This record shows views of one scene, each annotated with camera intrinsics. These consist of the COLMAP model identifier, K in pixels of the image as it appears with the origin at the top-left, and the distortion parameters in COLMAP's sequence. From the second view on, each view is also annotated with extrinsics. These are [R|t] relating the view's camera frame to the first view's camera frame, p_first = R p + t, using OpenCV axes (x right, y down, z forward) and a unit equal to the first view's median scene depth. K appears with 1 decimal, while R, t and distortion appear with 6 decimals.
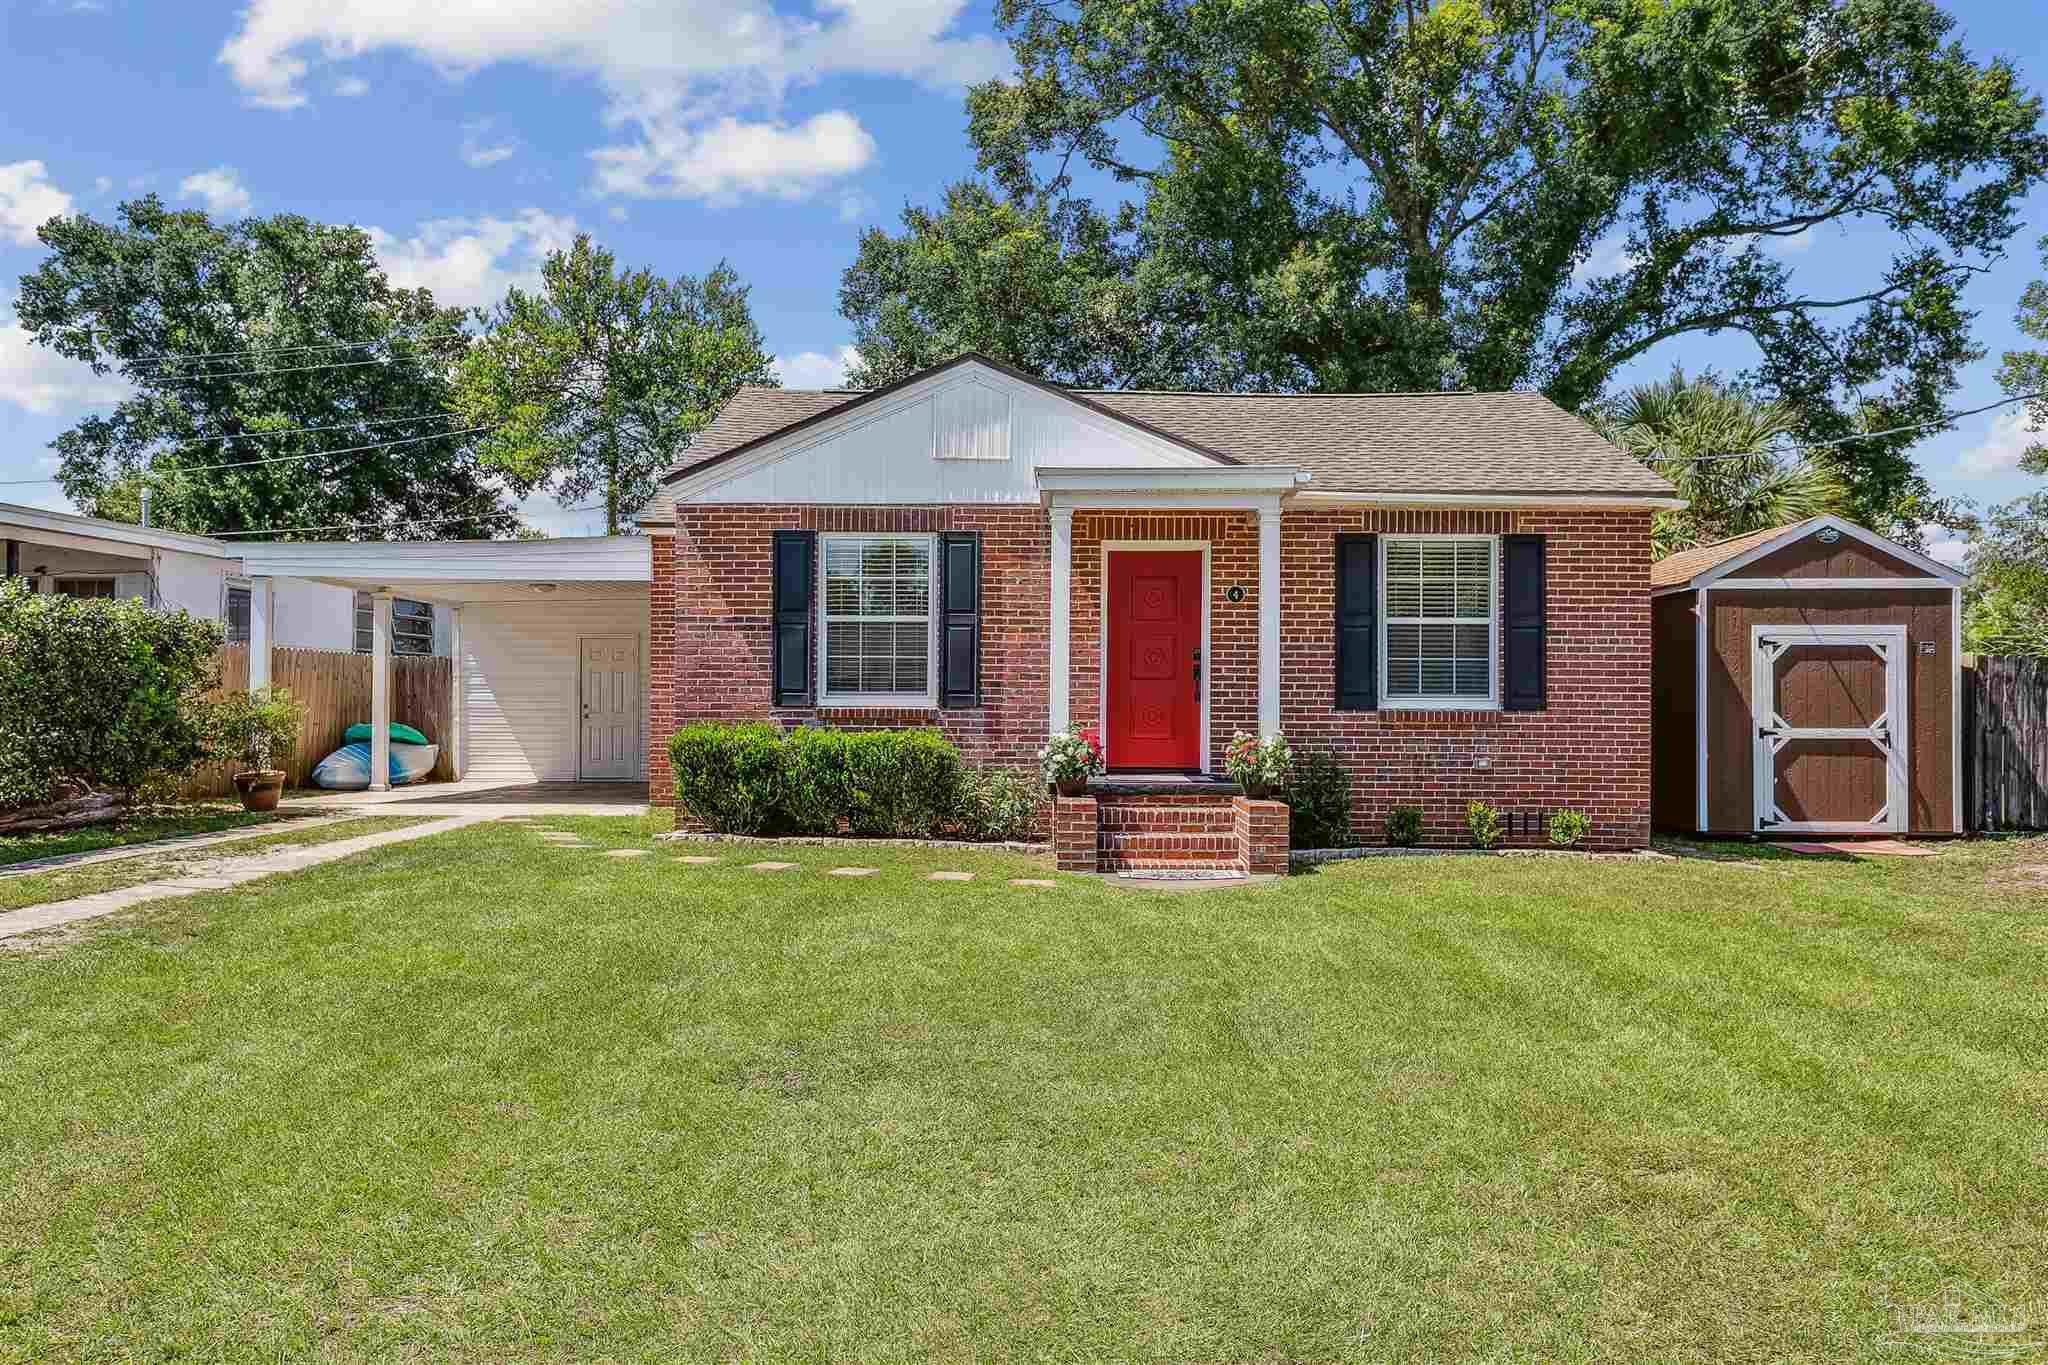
lens RADIAL K [[1705.9, 0, 1027.9], [0, 1705.9, 652.2], [0, 0, 1]] dist [0.006000, 0.006876]
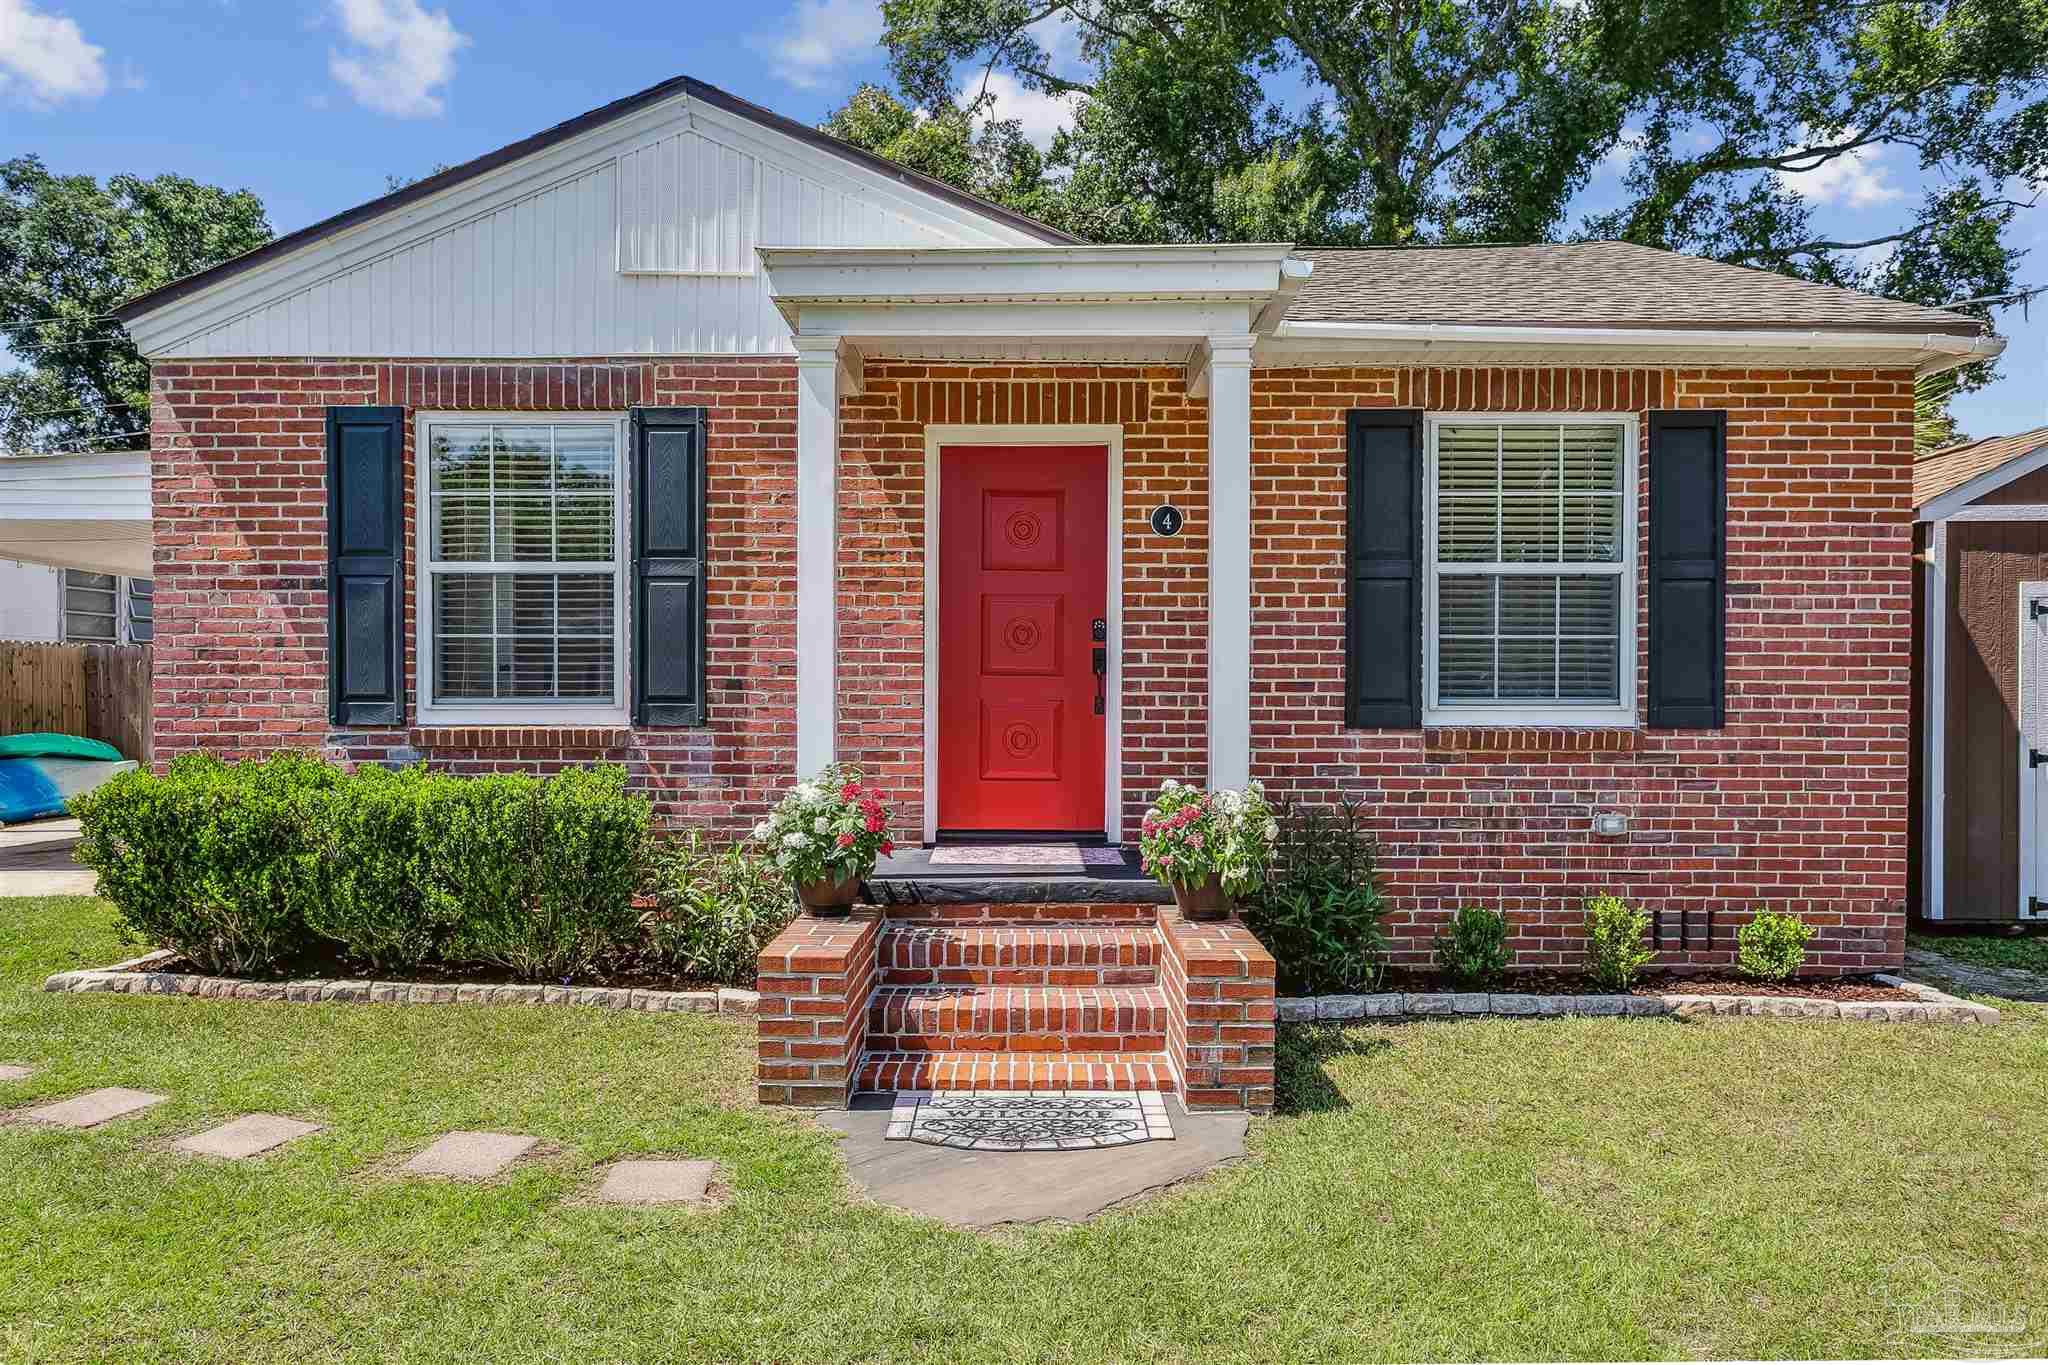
lens RADIAL K [[1385.2, 0, 1024.0], [0, 1385.2, 682.5], [0, 0, 1]] dist [-0.003515, -0.001419]
pose [[0.999994, -0.003291, 0.000445, 0.074905], [0.003279, 0.999644, 0.026470, 0.006515], [-0.000532, -0.026469, 0.999650, 0.548294]]
